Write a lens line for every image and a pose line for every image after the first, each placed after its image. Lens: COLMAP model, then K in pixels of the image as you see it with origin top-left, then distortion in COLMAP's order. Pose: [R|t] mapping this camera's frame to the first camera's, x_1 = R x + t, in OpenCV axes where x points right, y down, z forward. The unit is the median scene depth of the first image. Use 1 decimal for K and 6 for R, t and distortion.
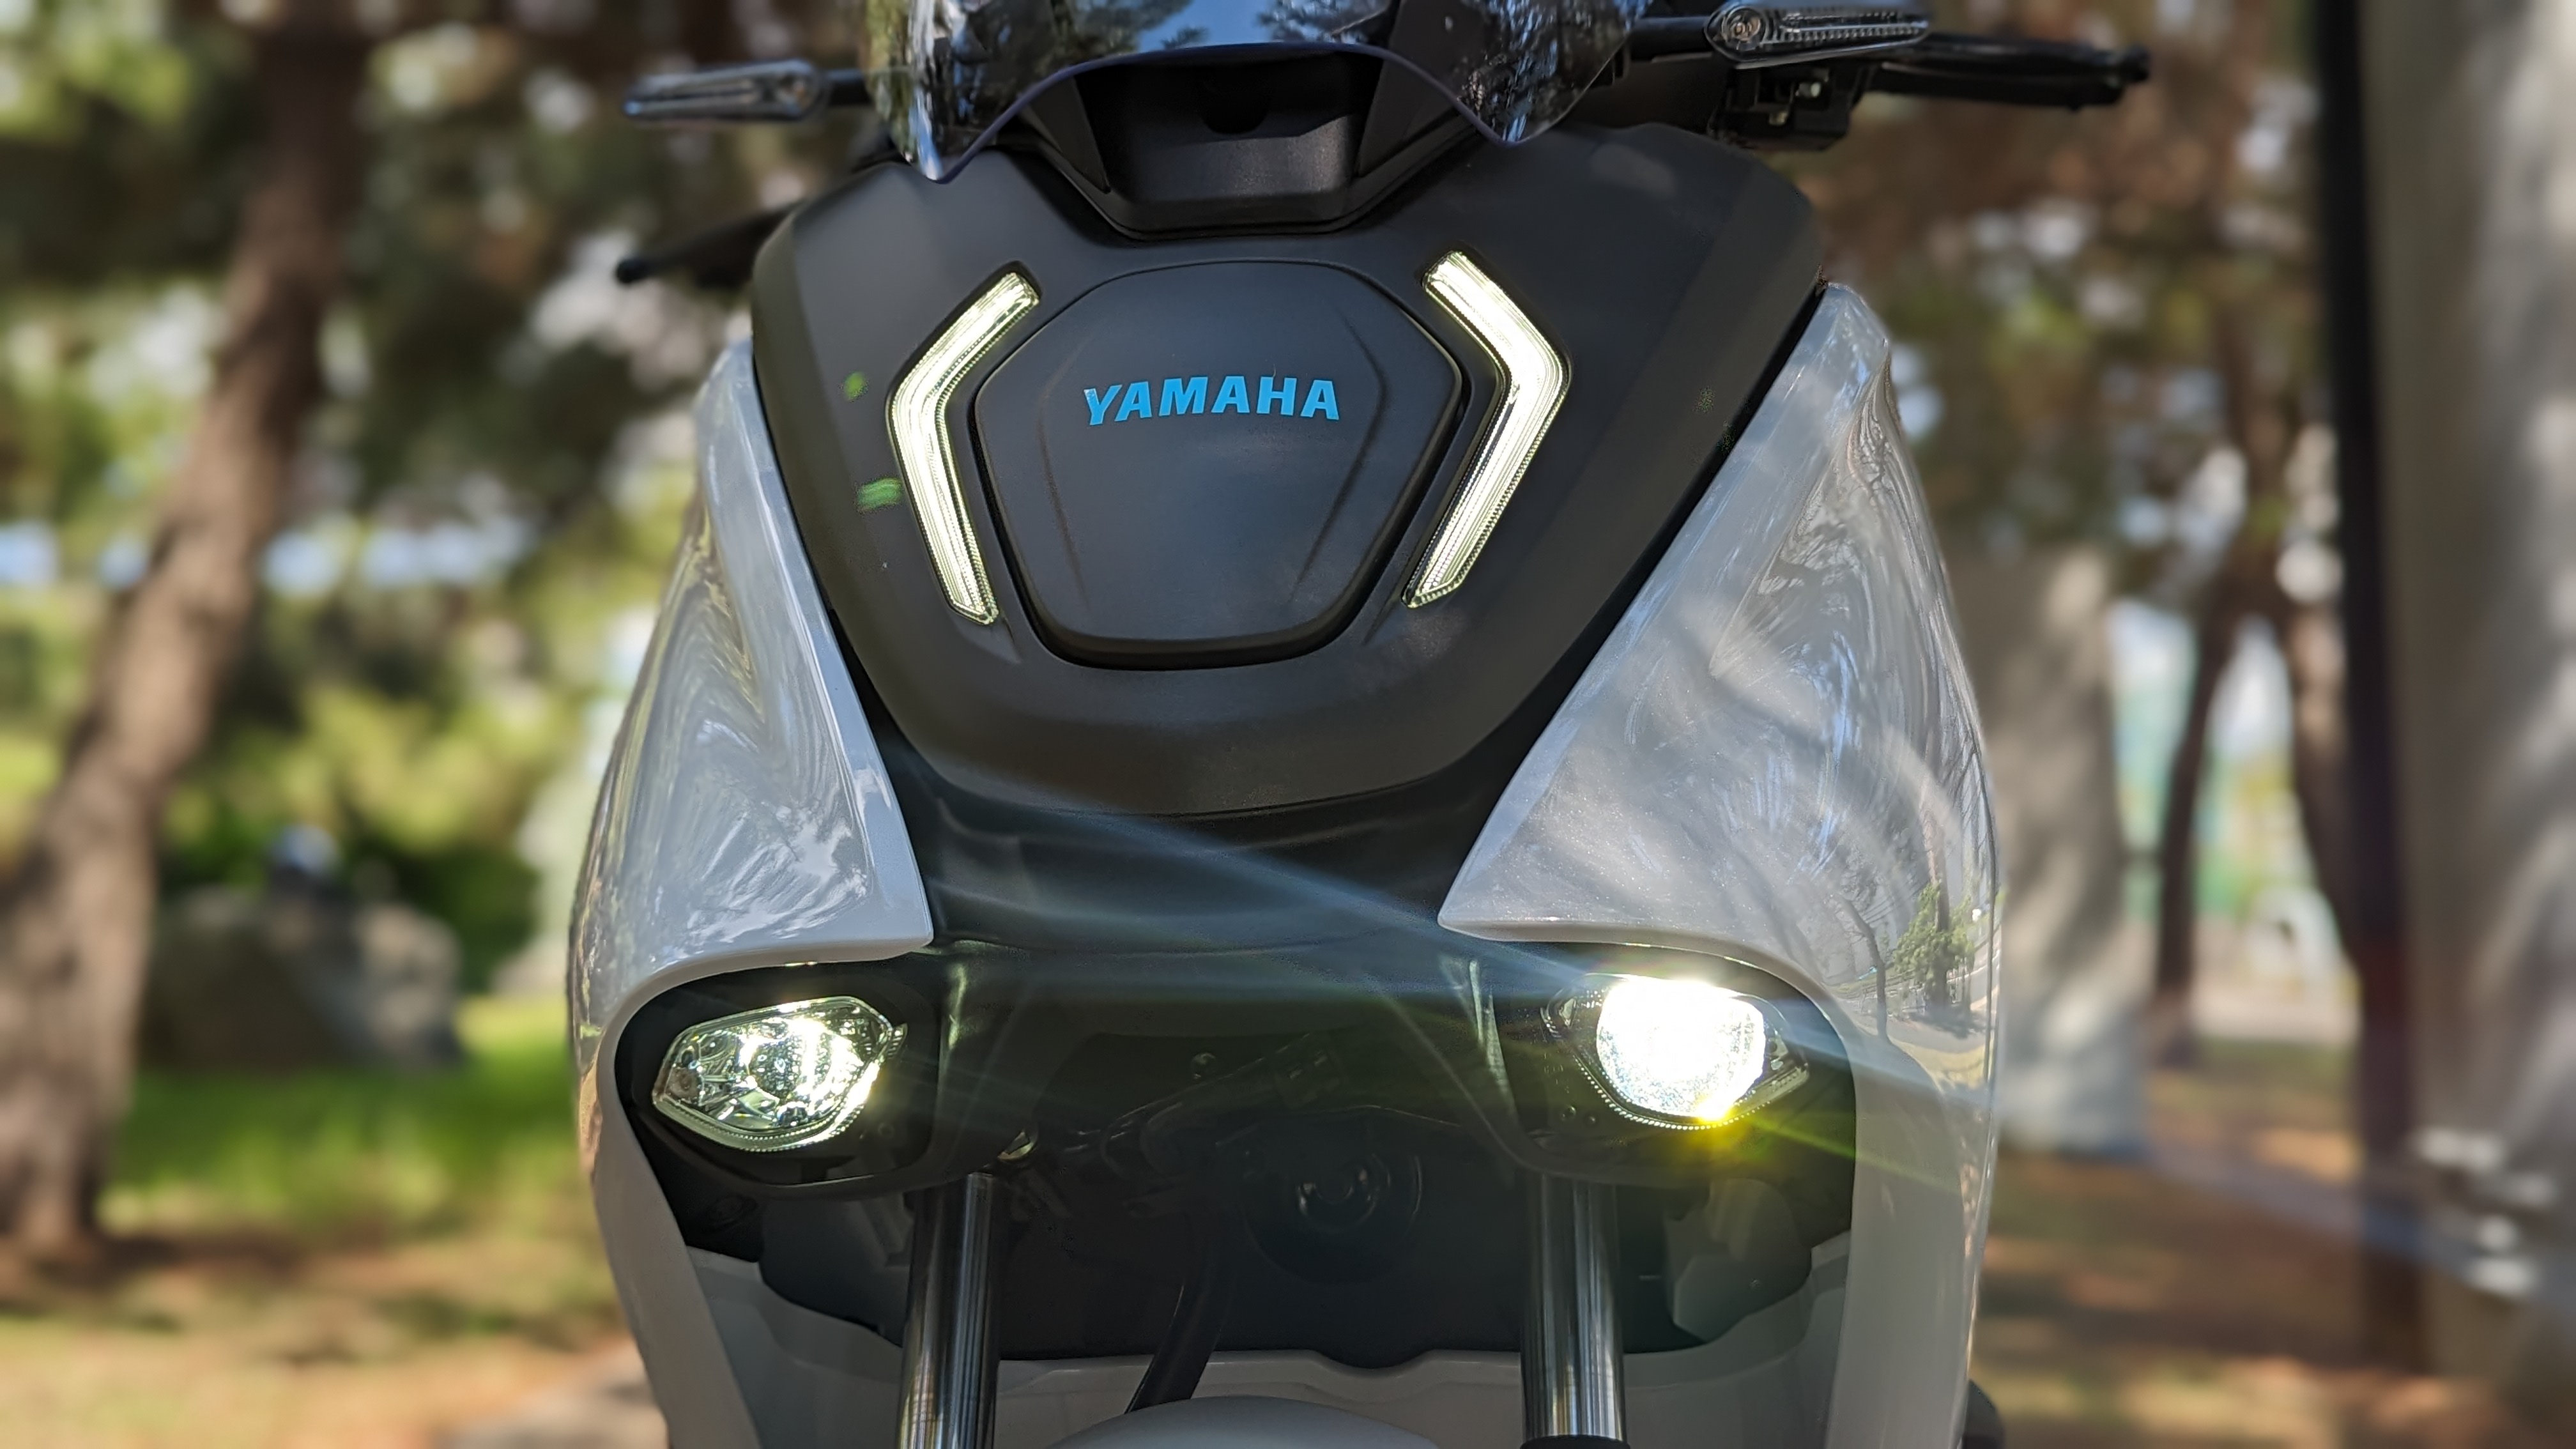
lens RADIAL K [[2700.6, 0, 1226.6], [0, 2700.6, 739.3], [0, 0, 1]] dist [0.124799, -0.305152]
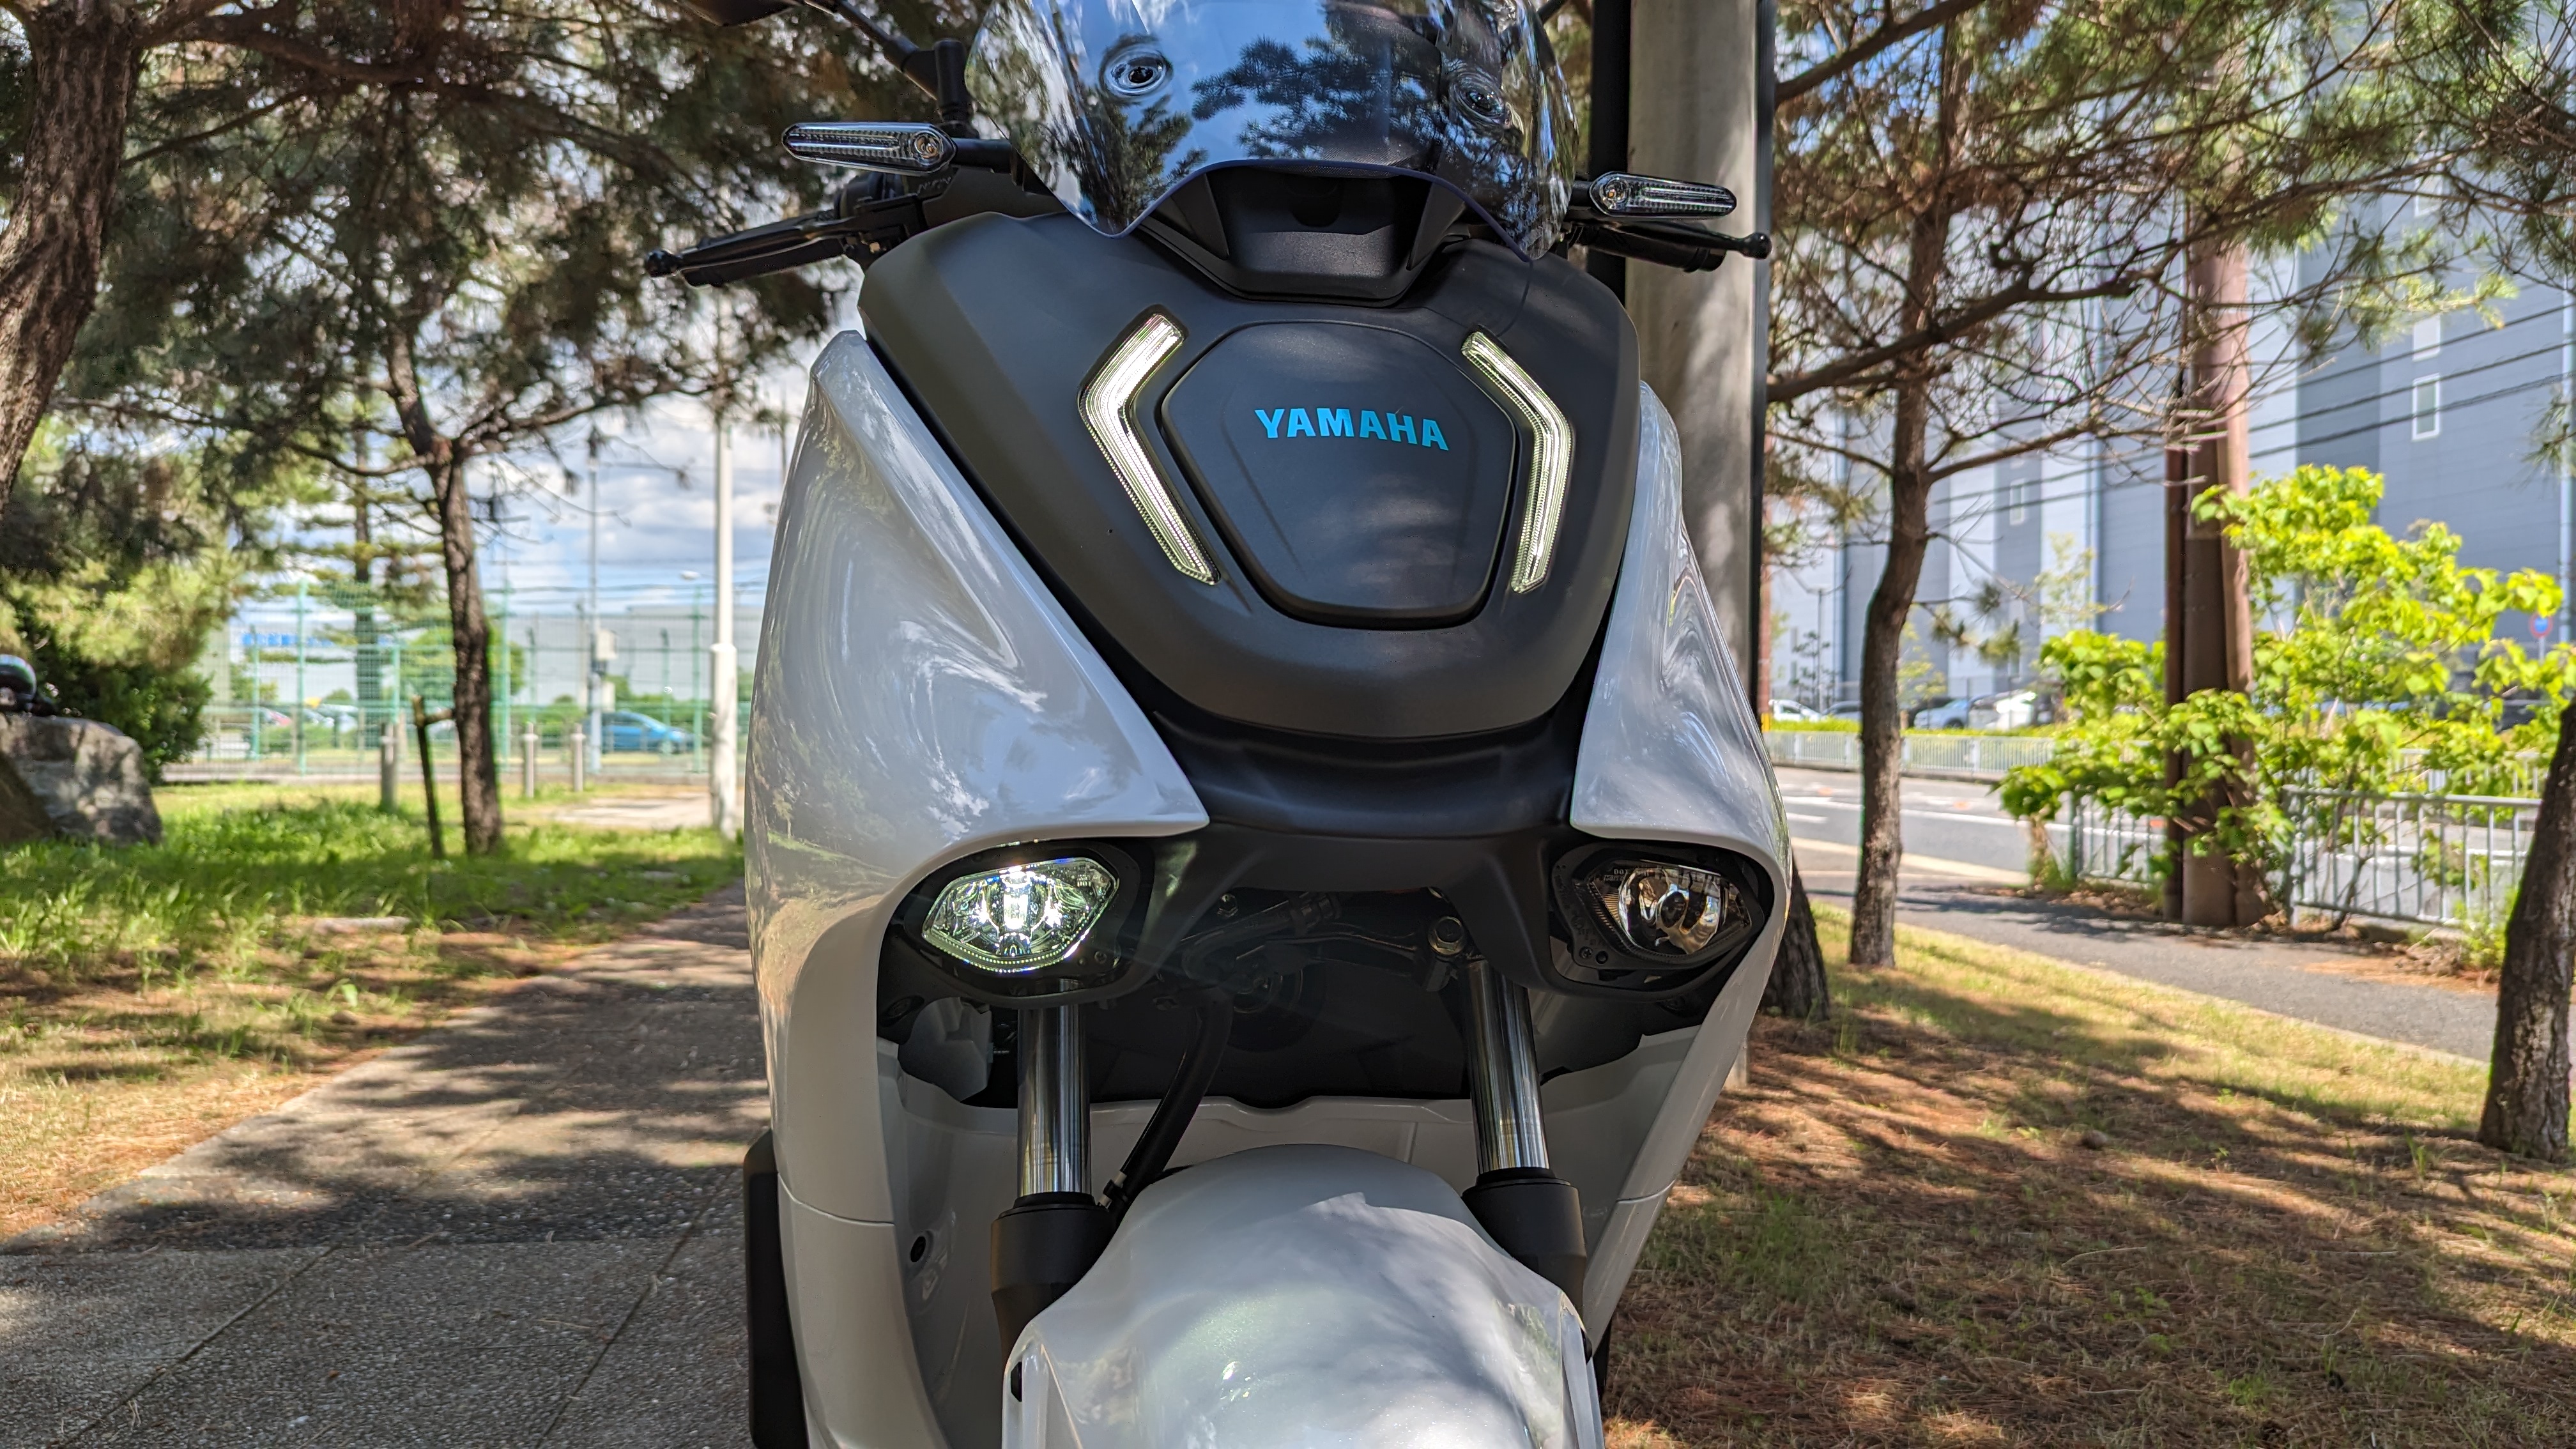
lens RADIAL K [[1827.1, 0, 1286.3], [0, 1827.1, 750.9], [0, 0, 1]] dist [0.052585, -0.058490]
pose [[0.958191, 0.040483, 0.283251, -0.266991], [-0.057676, 0.996947, 0.052625, -0.008831], [-0.280256, -0.066761, 0.957601, 0.108517]]
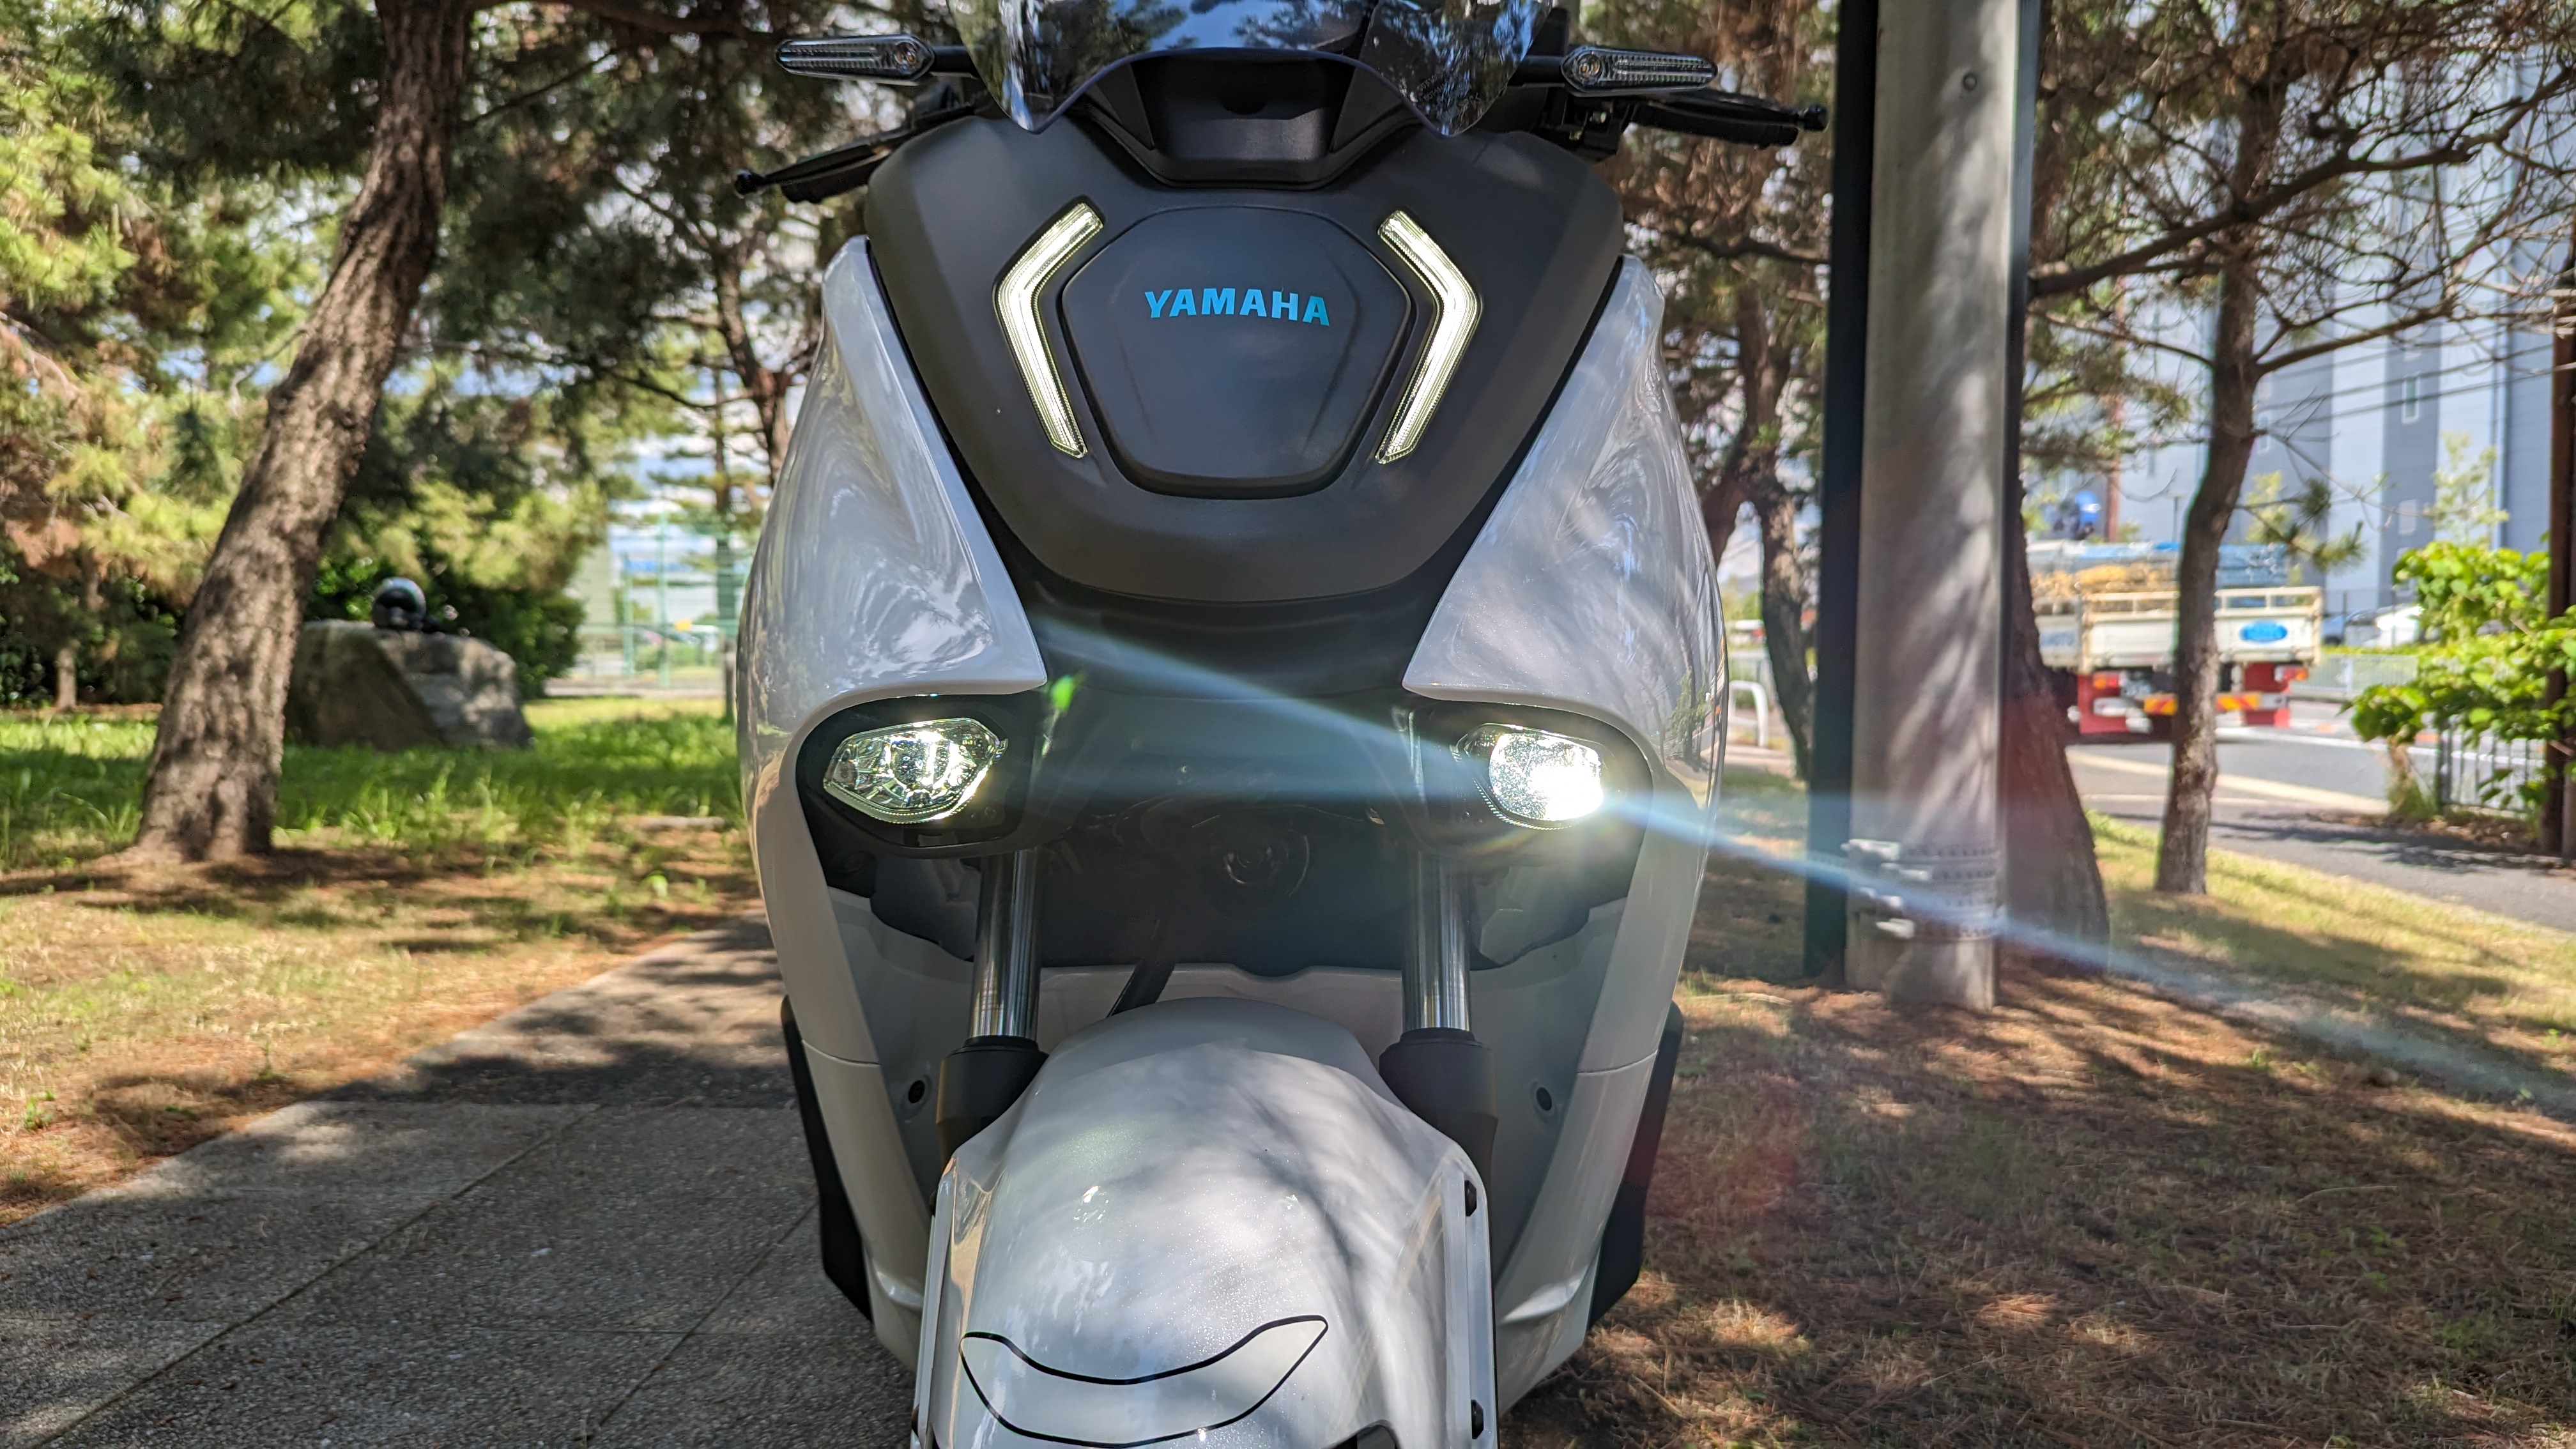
lens RADIAL K [[1829.0, 0, 1284.9], [0, 1829.0, 735.8], [0, 0, 1]] dist [0.019474, -0.003982]
pose [[0.991401, 0.037538, 0.125357, -0.084333], [-0.050017, 0.993936, 0.097931, 0.002098], [-0.120921, -0.103359, 0.987267, 0.032988]]
